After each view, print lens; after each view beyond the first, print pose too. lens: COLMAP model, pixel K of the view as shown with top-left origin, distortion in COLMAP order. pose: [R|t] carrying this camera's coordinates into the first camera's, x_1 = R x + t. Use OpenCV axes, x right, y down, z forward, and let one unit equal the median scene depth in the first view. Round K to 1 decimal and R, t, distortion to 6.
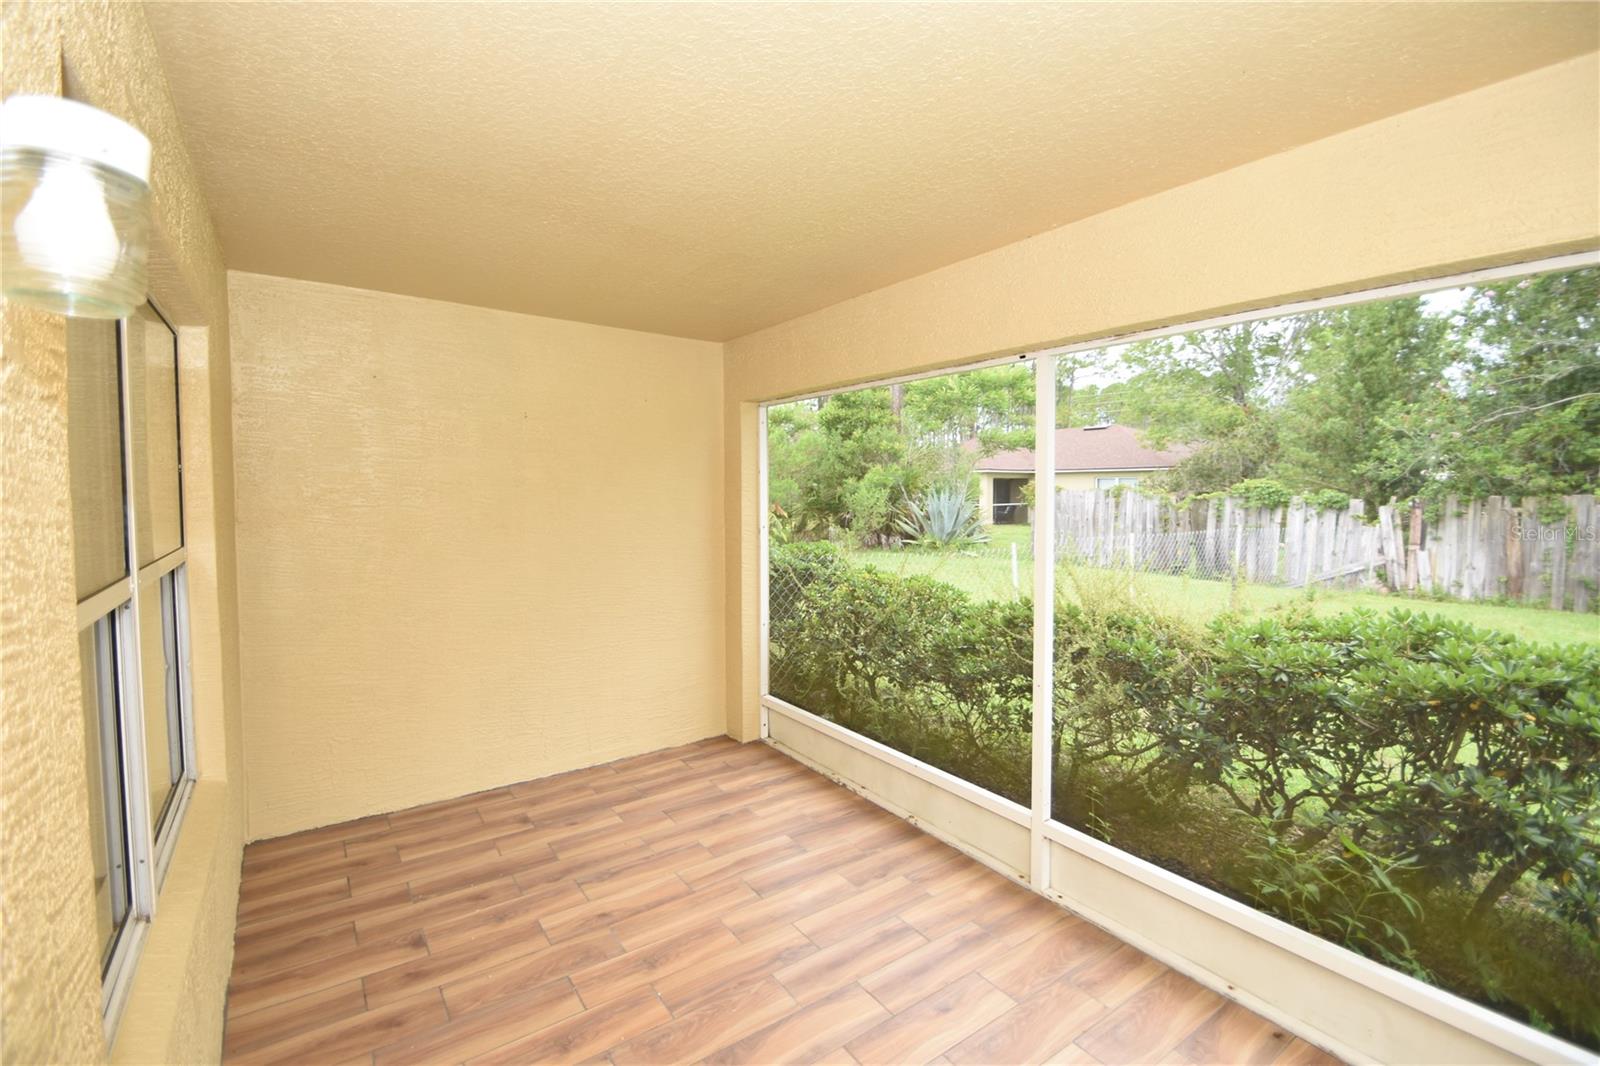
lens RADIAL K [[696.5, 0, 791.9], [0, 696.5, 531.1], [0, 0, 1]] dist [0.008954, -0.014034]
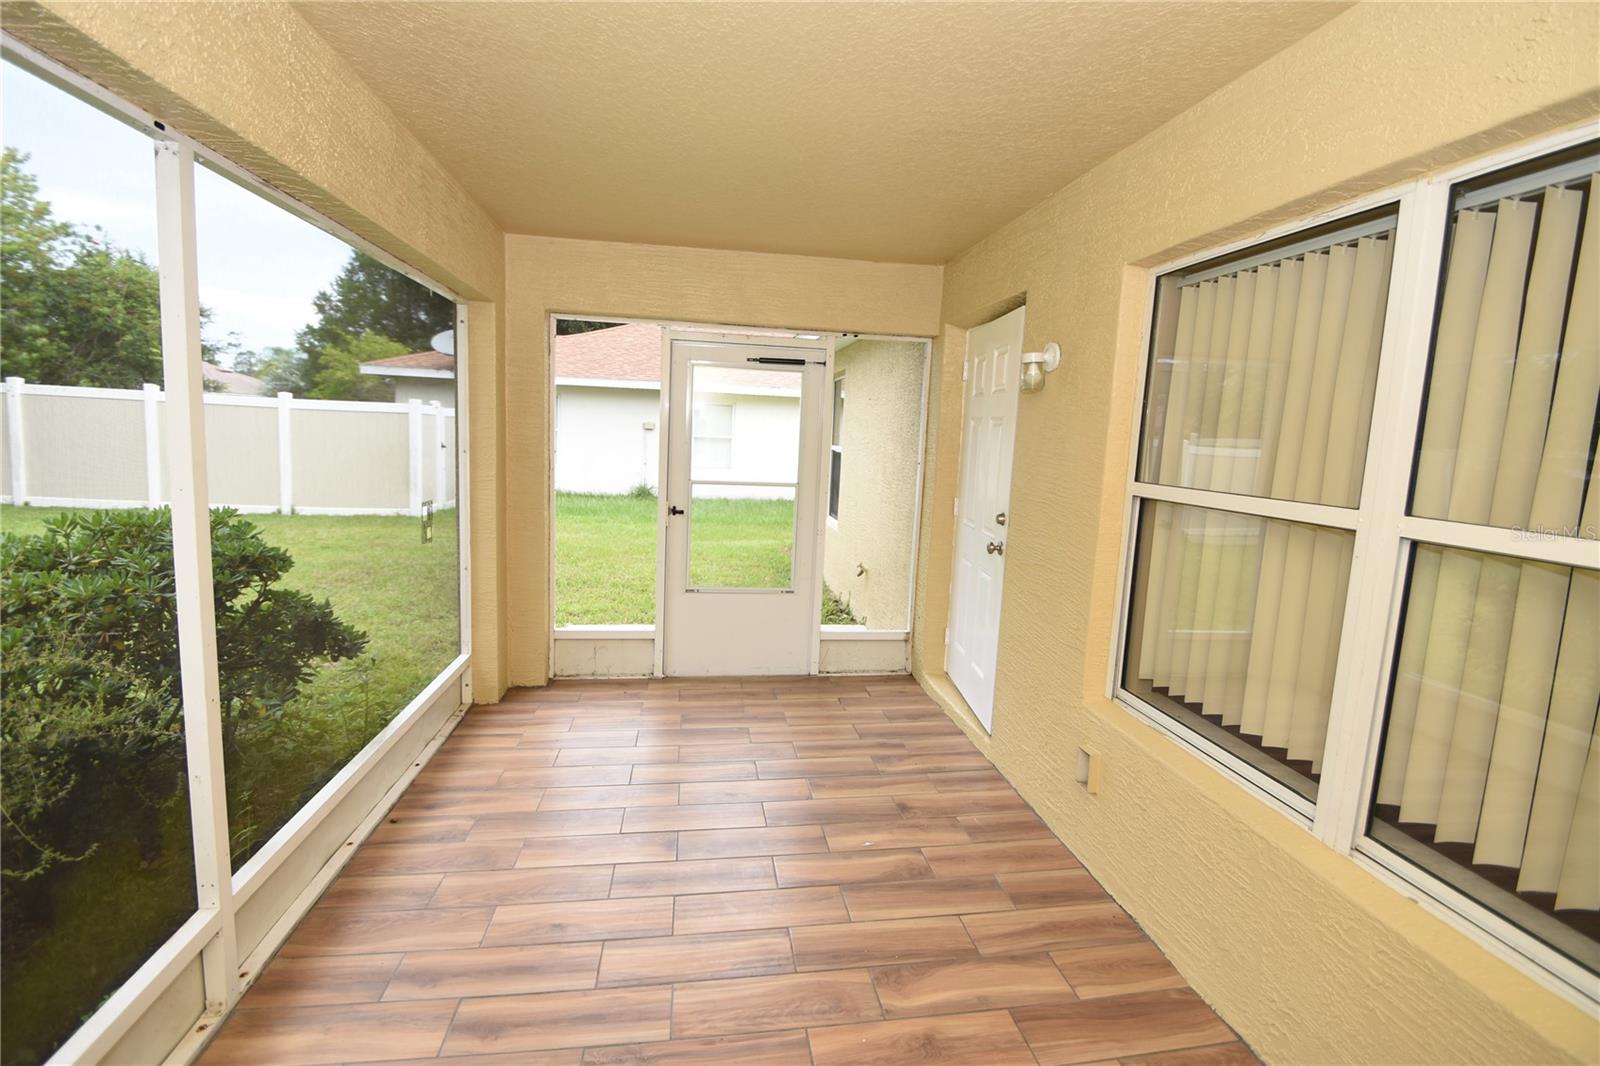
lens RADIAL K [[696.5, 0, 800.4], [0, 696.5, 518.3], [0, 0, 1]] dist [0.008954, -0.014034]
pose [[-0.894986, -0.091334, 0.436643, -0.252171], [-0.014229, 0.984163, 0.176695, -0.035427], [-0.445866, 0.151927, -0.882112, 0.876744]]
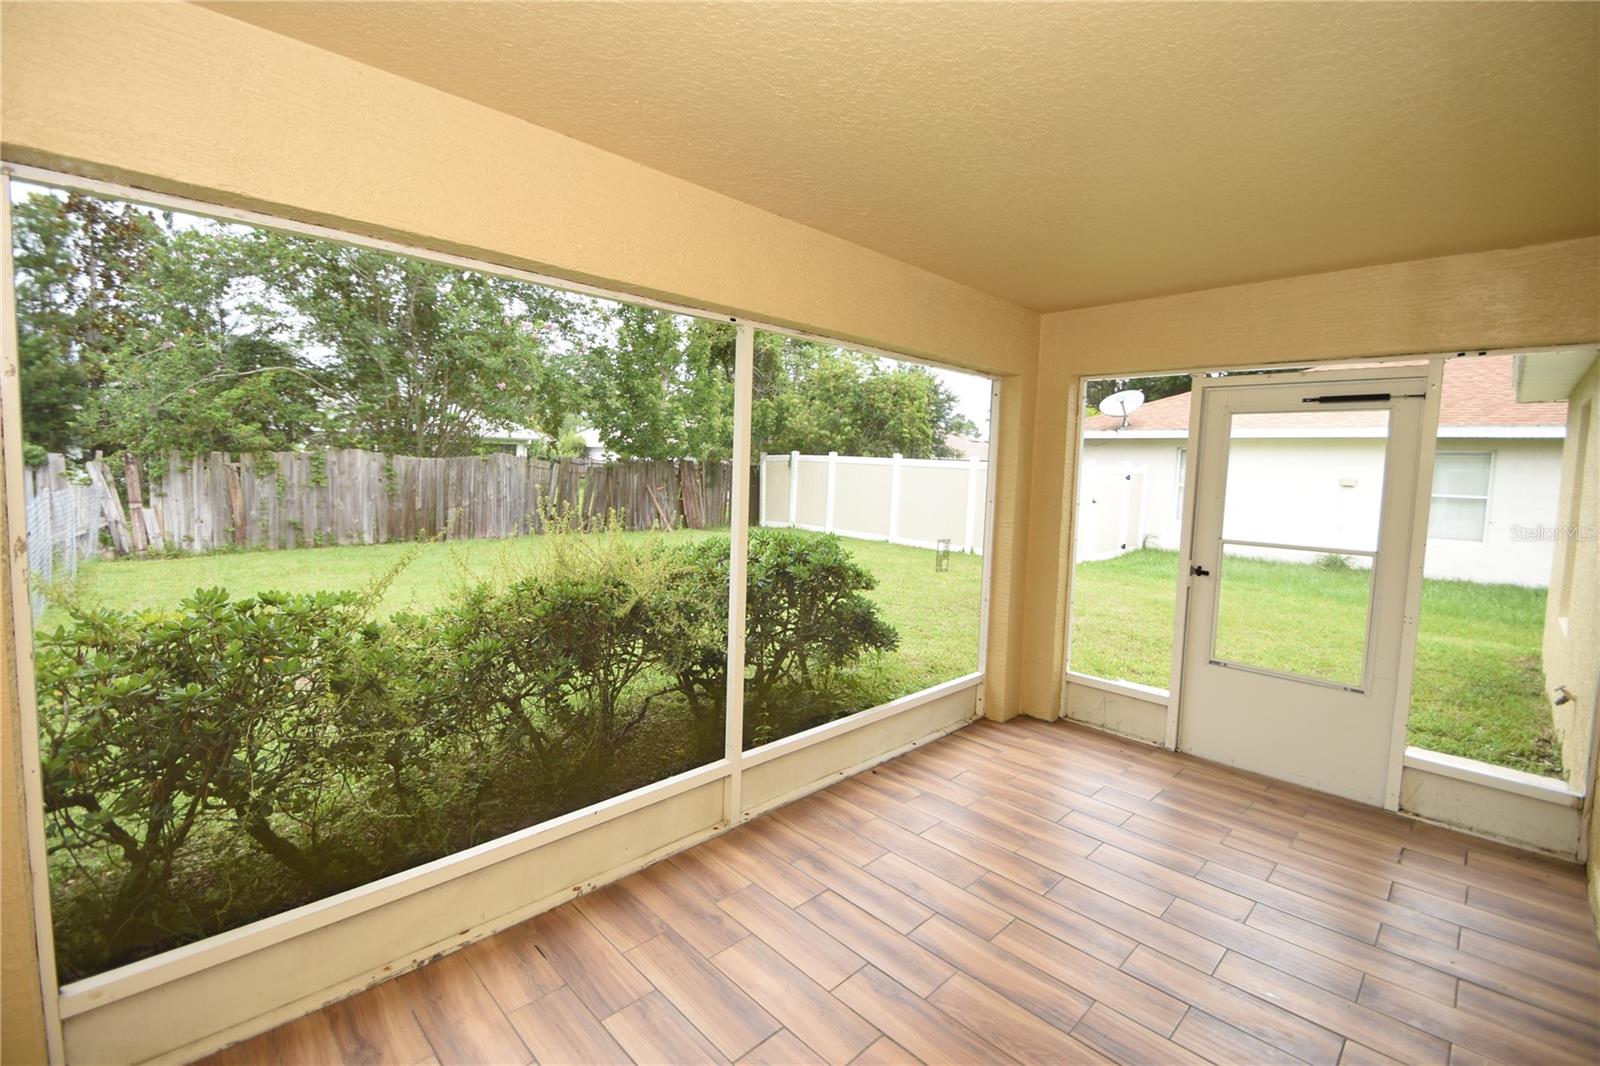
lens RADIAL K [[696.5, 0, 796.2], [0, 696.5, 522.7], [0, 0, 1]] dist [0.008954, -0.014034]
pose [[-0.164264, -0.086152, 0.982647, -0.473730], [0.031859, 0.995196, 0.092578, -0.032197], [-0.985902, 0.046513, -0.160730, 0.735413]]
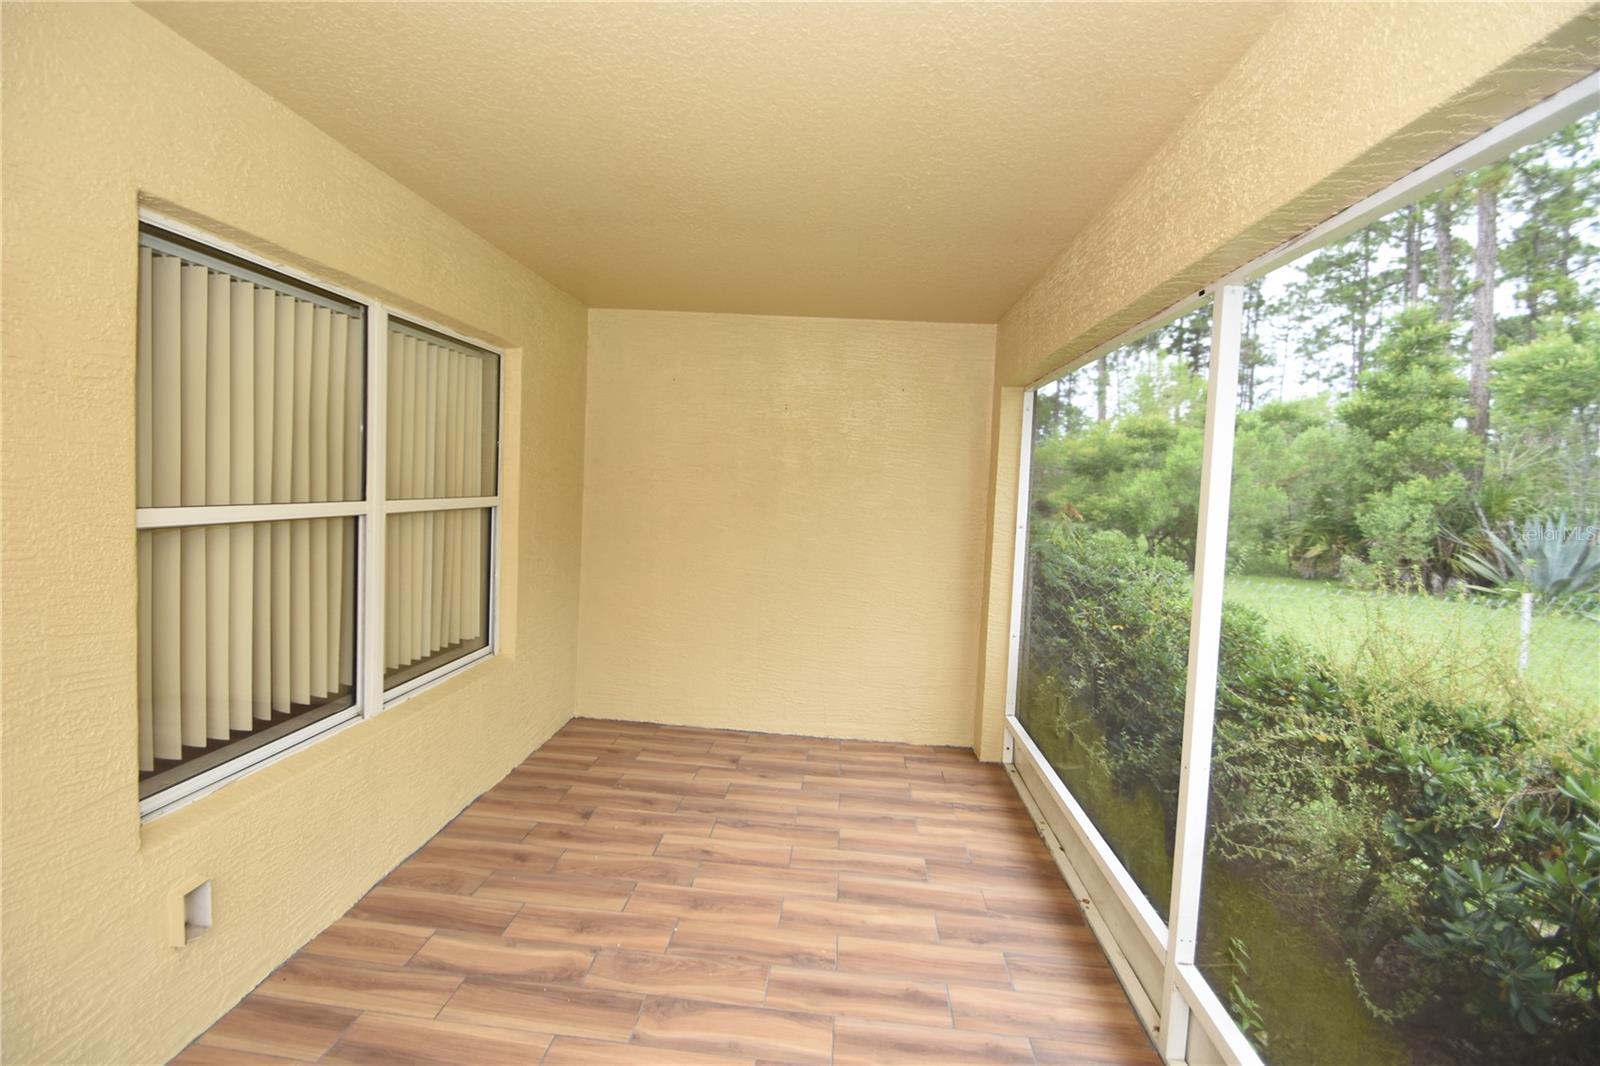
lens RADIAL K [[696.5, 0, 794.0], [0, 696.5, 520.7], [0, 0, 1]] dist [0.008954, -0.014034]
pose [[0.767190, 0.072603, -0.637298, 0.326766], [-0.086909, 0.996177, 0.008866, 0.005046], [0.635505, 0.048585, 0.770567, 0.140618]]
